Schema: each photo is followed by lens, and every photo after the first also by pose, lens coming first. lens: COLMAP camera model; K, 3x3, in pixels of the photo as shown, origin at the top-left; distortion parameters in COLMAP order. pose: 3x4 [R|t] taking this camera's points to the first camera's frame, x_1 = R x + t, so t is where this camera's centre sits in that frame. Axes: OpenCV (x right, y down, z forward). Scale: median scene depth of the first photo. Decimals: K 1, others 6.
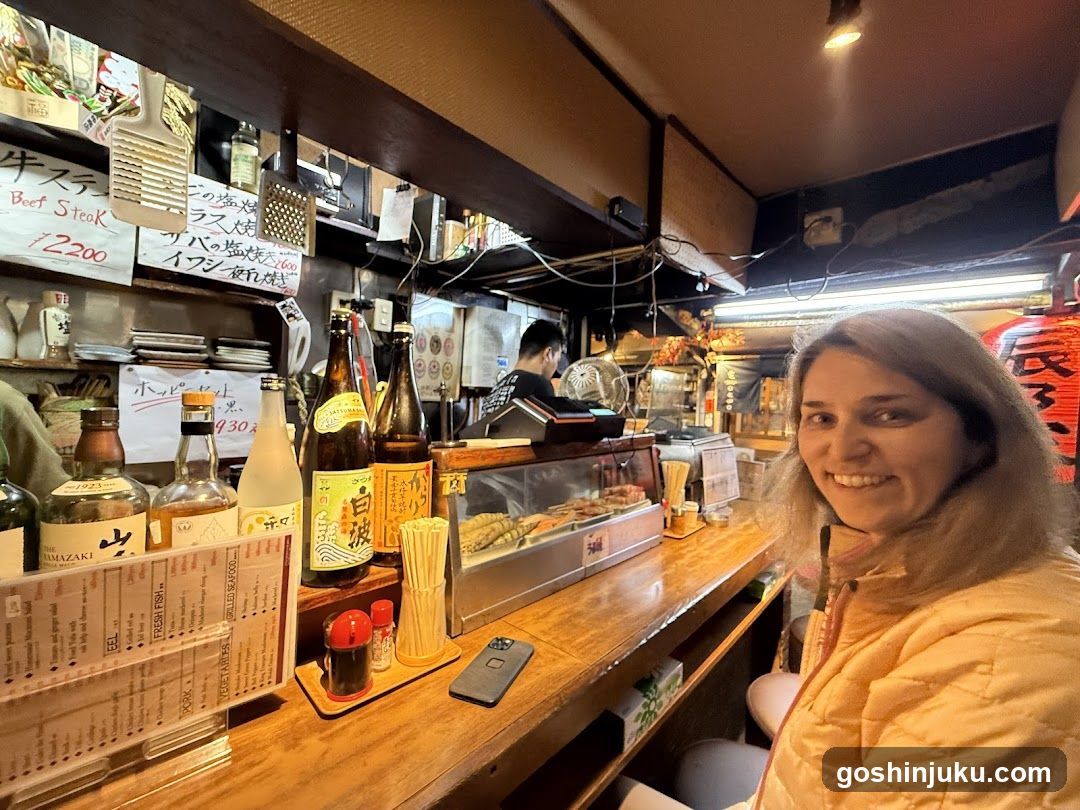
lens RADIAL K [[431.6, 0, 538.1], [0, 431.6, 398.6], [0, 0, 1]] dist [0.001276, -0.000369]
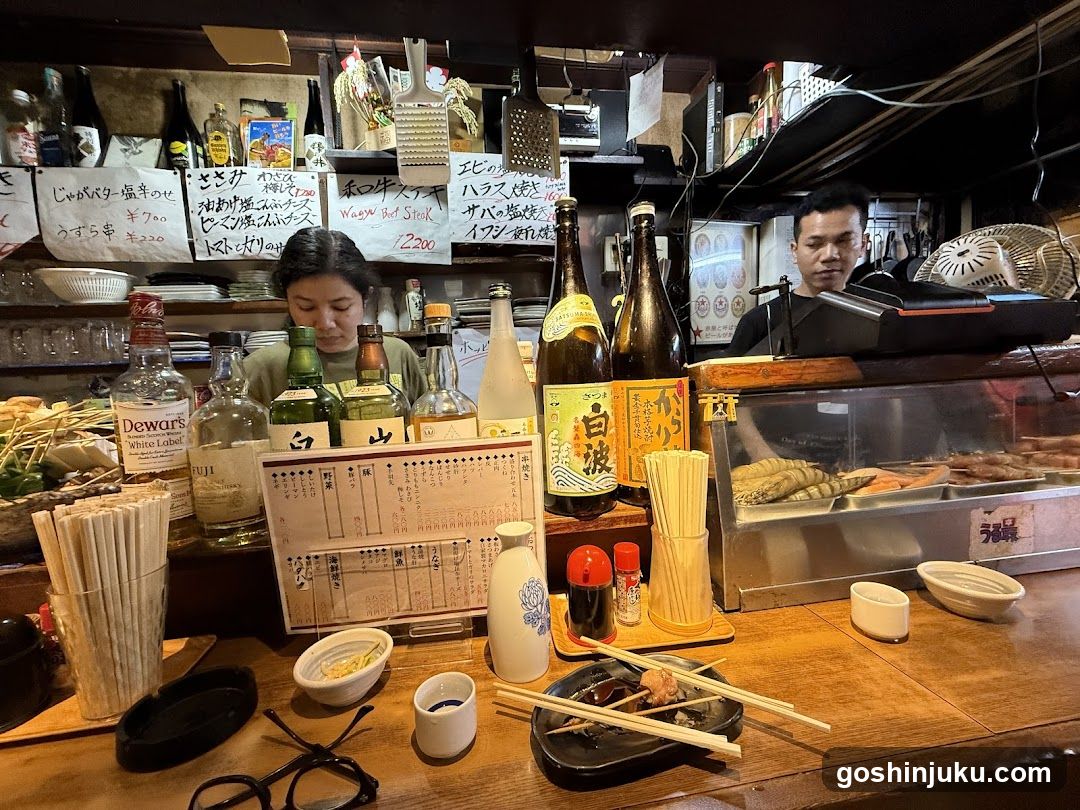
lens RADIAL K [[431.6, 0, 540.3], [0, 431.6, 403.5], [0, 0, 1]] dist [0.001276, -0.000369]
pose [[0.779299, -0.024162, -0.626186, 0.025968], [0.073337, 0.995906, 0.052842, 0.126975], [0.622346, -0.087103, 0.777881, 0.239495]]
